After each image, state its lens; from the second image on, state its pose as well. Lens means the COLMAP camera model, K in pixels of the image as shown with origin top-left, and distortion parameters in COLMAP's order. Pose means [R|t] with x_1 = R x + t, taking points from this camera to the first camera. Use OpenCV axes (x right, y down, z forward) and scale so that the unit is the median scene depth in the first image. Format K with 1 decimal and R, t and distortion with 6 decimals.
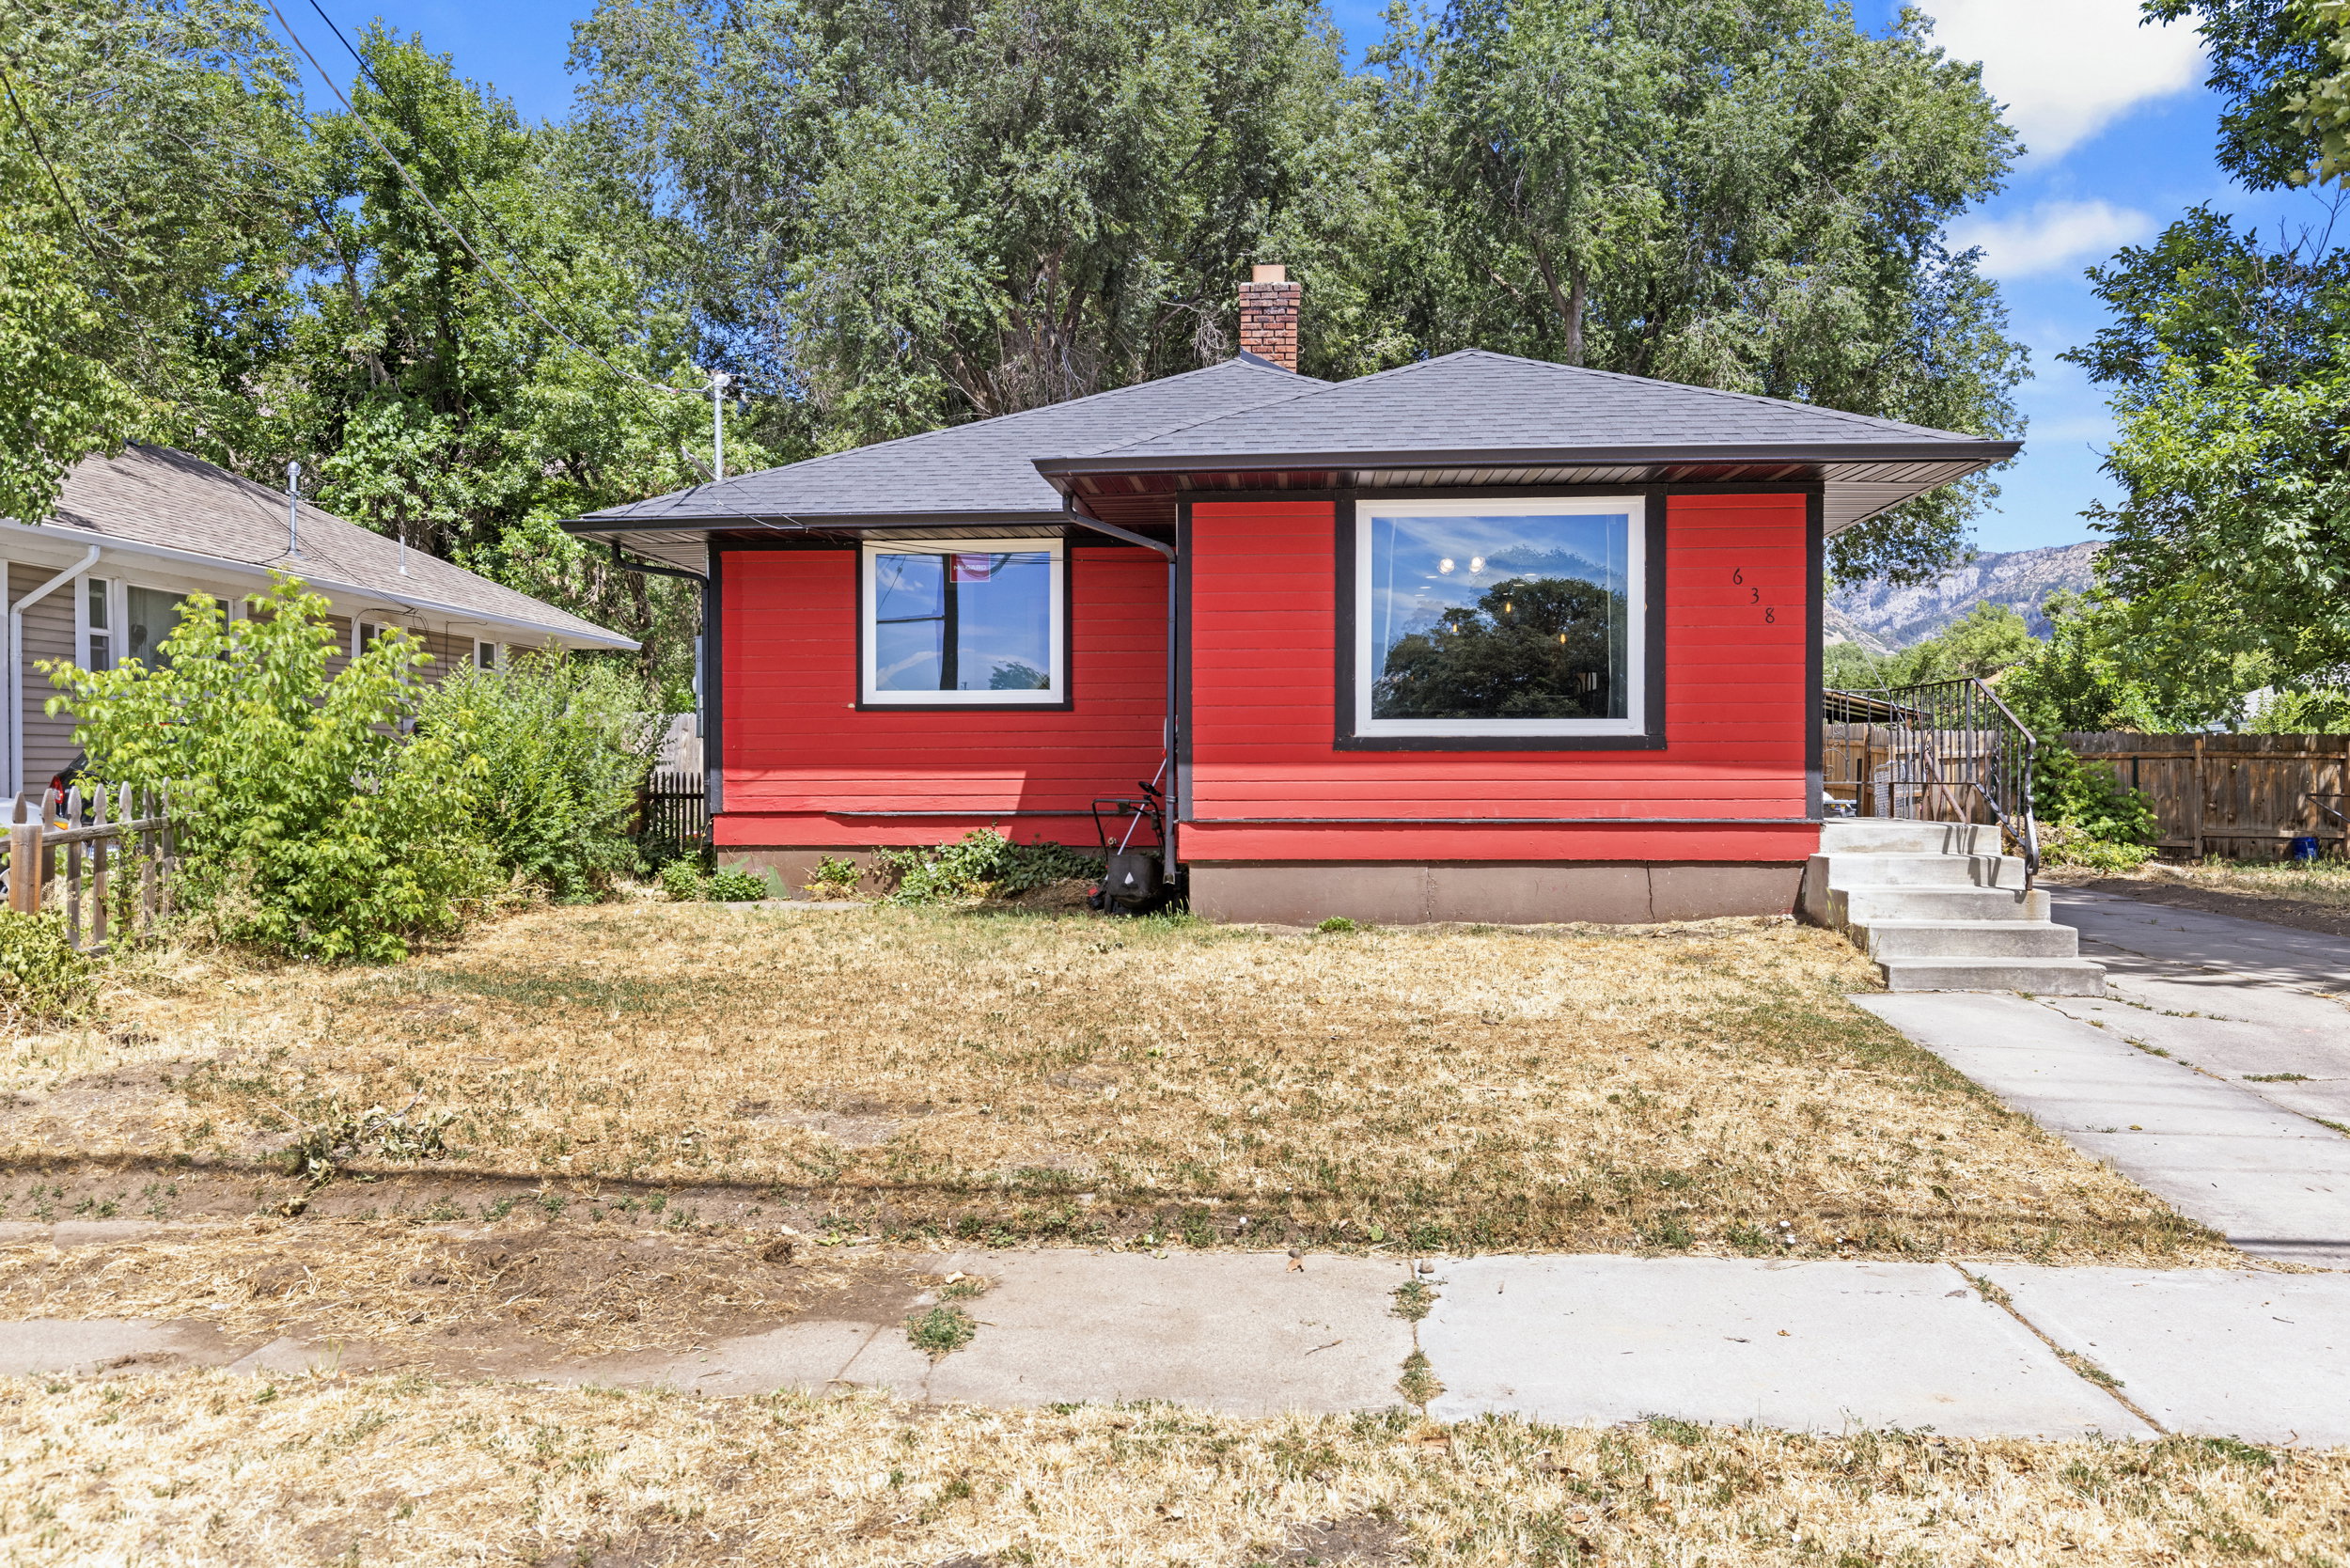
lens RADIAL K [[1708.5, 0, 1175.0], [0, 1708.5, 784.0], [0, 0, 1]] dist [-0.002815, -0.006278]
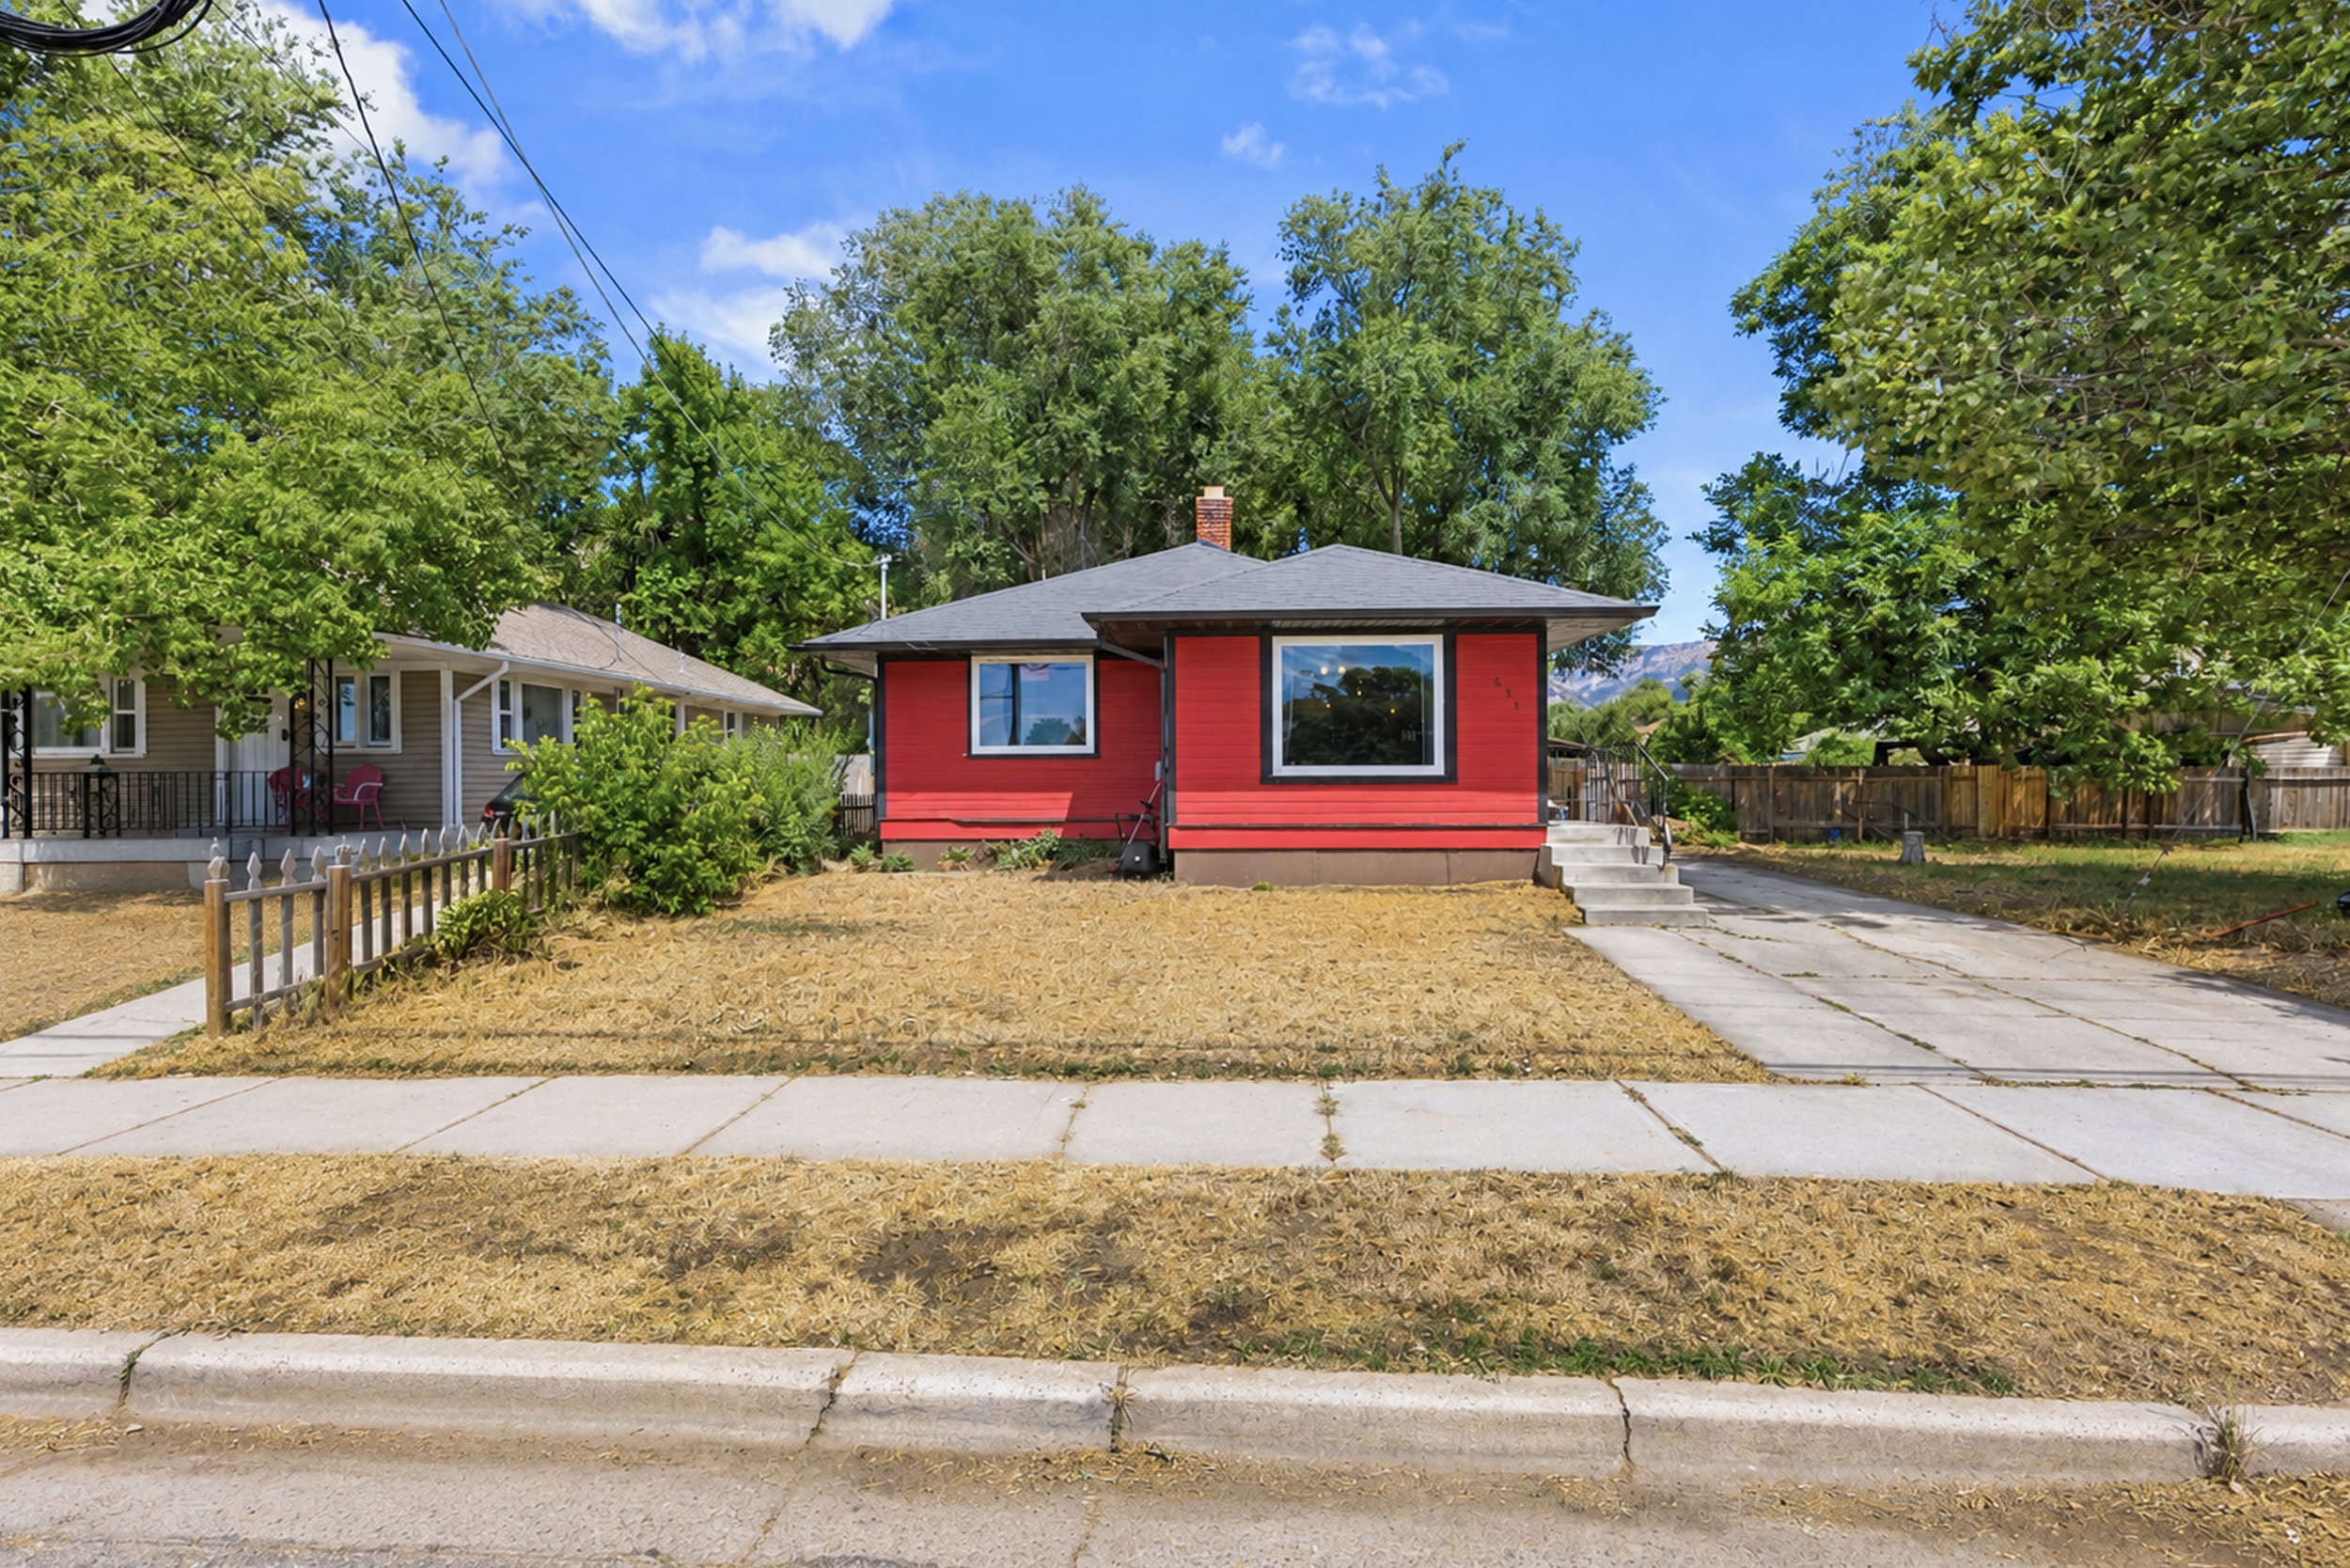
lens RADIAL K [[1061.7, 0, 1175.0], [0, 1061.7, 784.0], [0, 0, 1]] dist [-0.002400, -0.000440]
pose [[0.999665, -0.005713, 0.025245, -0.014594], [0.005882, 0.999961, -0.006656, -0.010281], [-0.025206, 0.006803, 0.999659, -0.039017]]
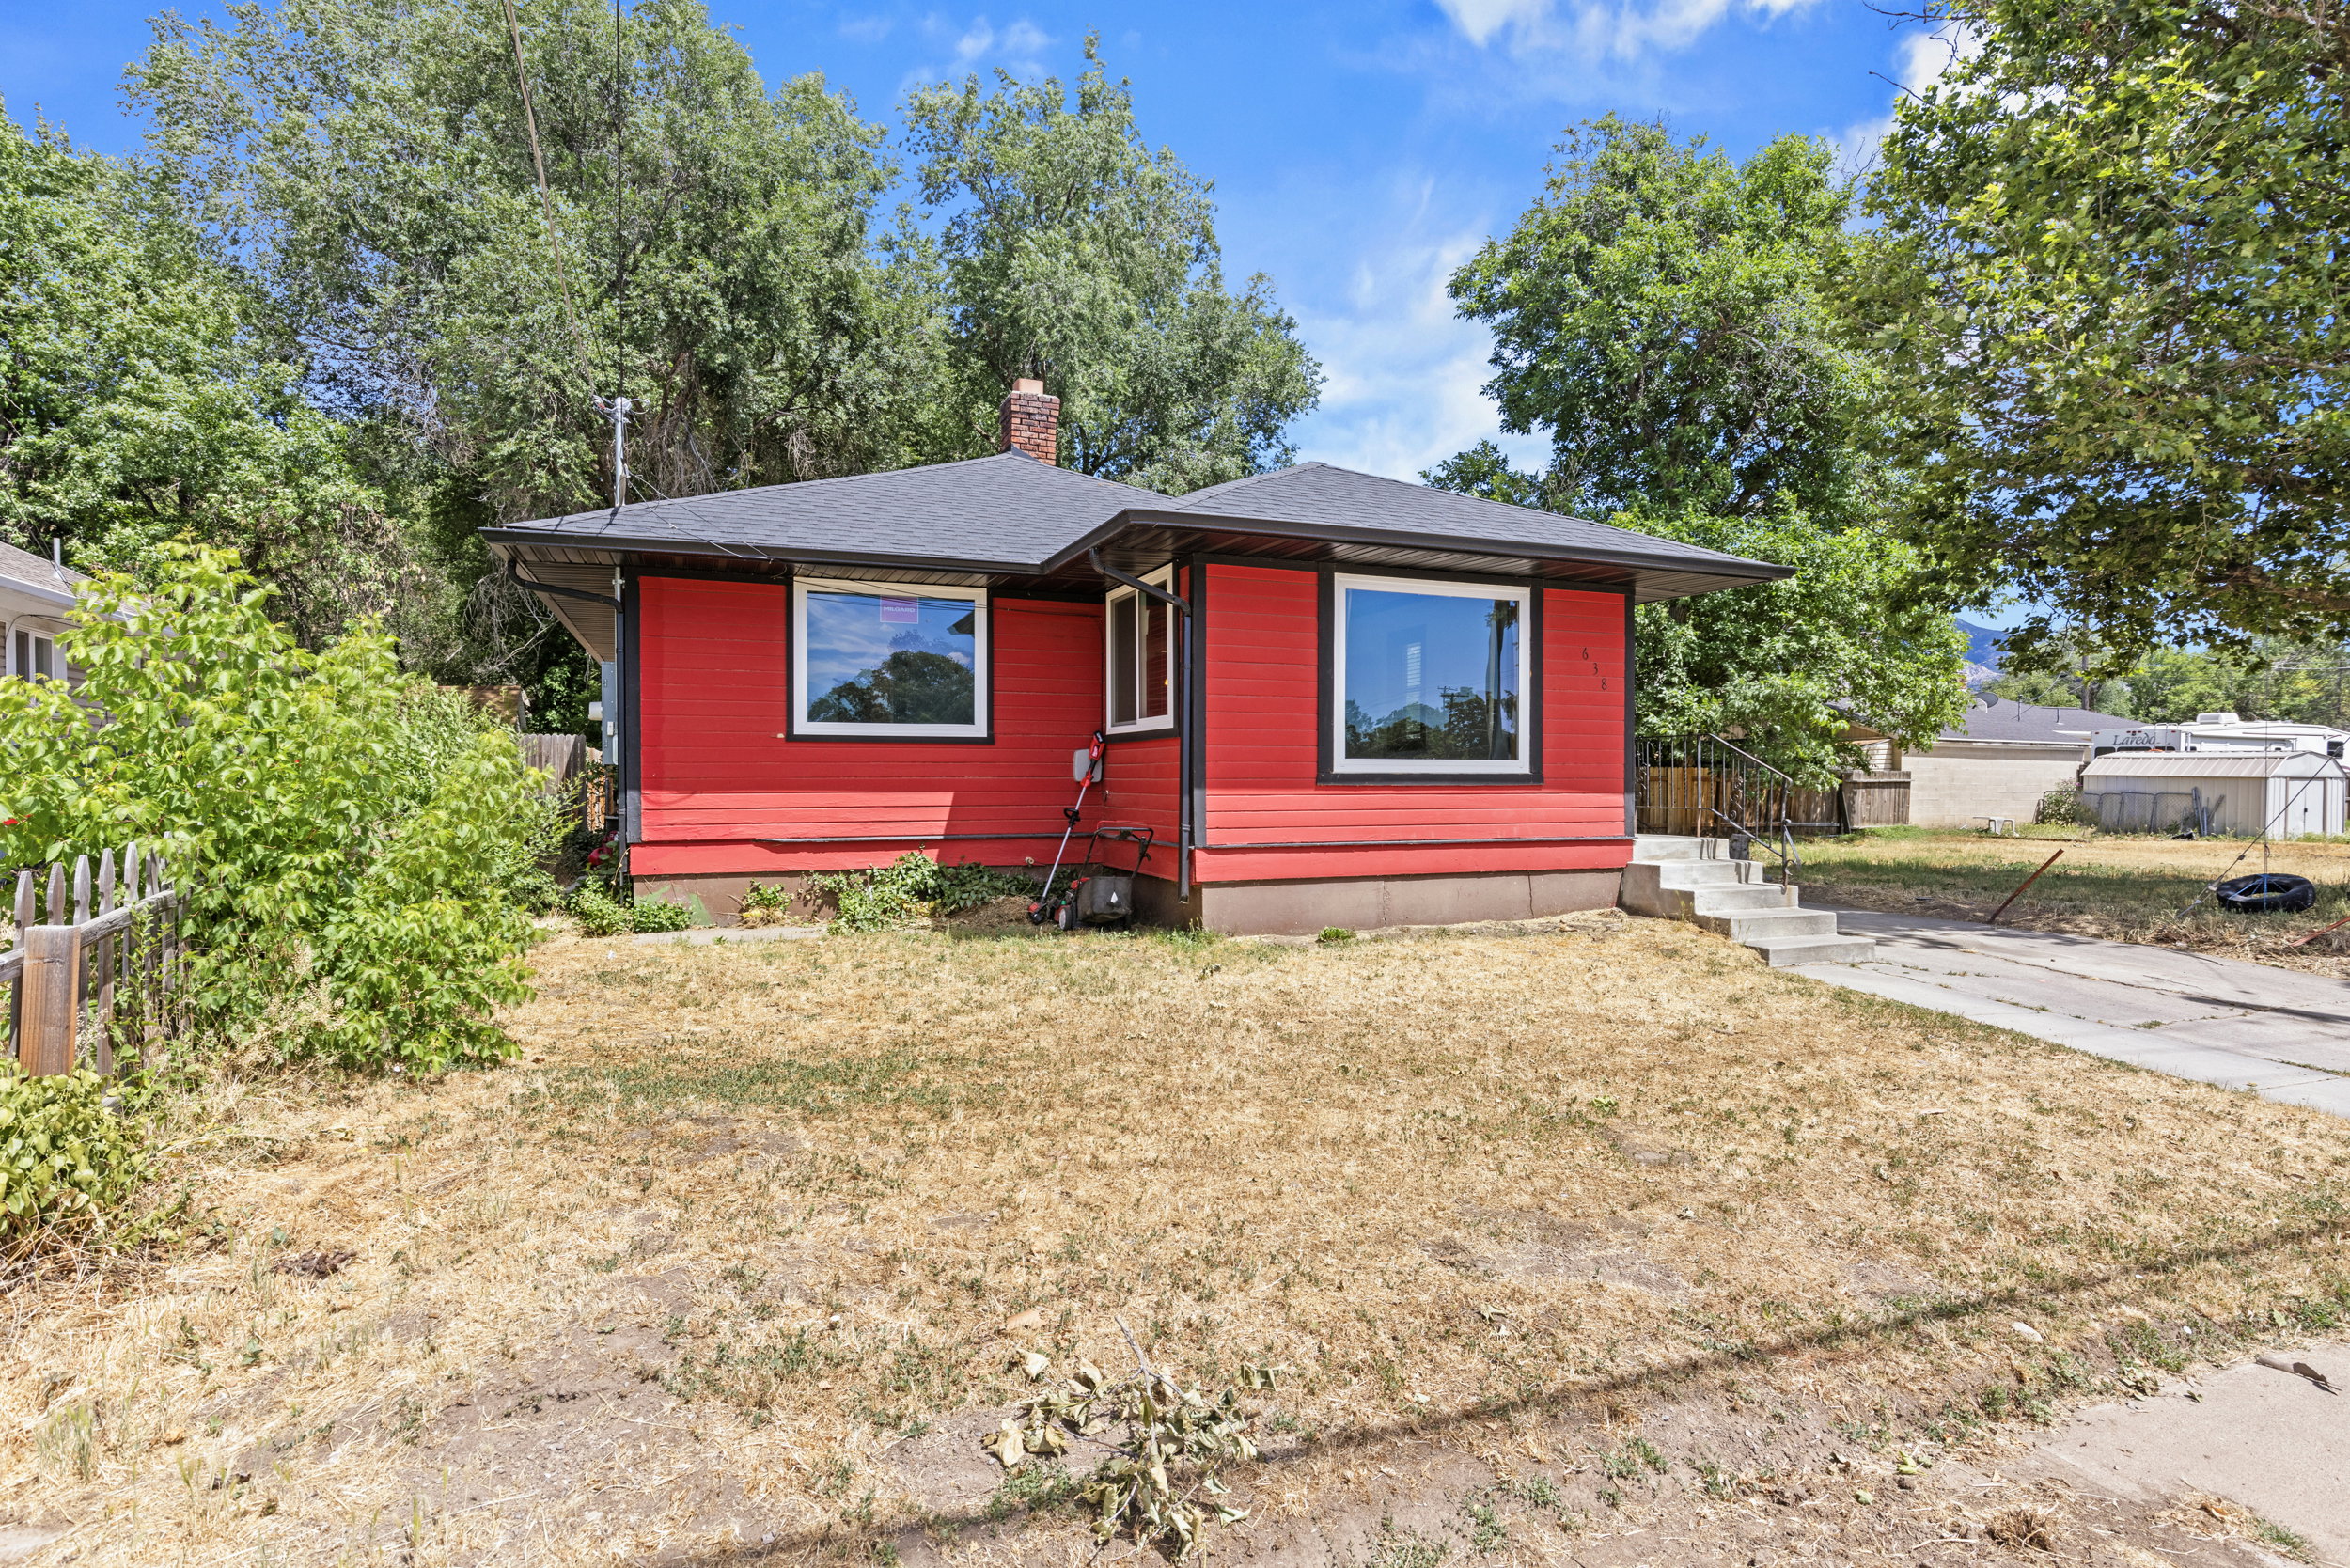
lens RADIAL K [[1158.3, 0, 1175.0], [0, 1158.3, 784.0], [0, 0, 1]] dist [0.001065, 0.000405]
pose [[0.901667, -0.000455, 0.432432, -0.277956], [0.000682, 1.000000, -0.000371, -0.016303], [-0.432432, 0.000629, 0.901667, 0.267657]]
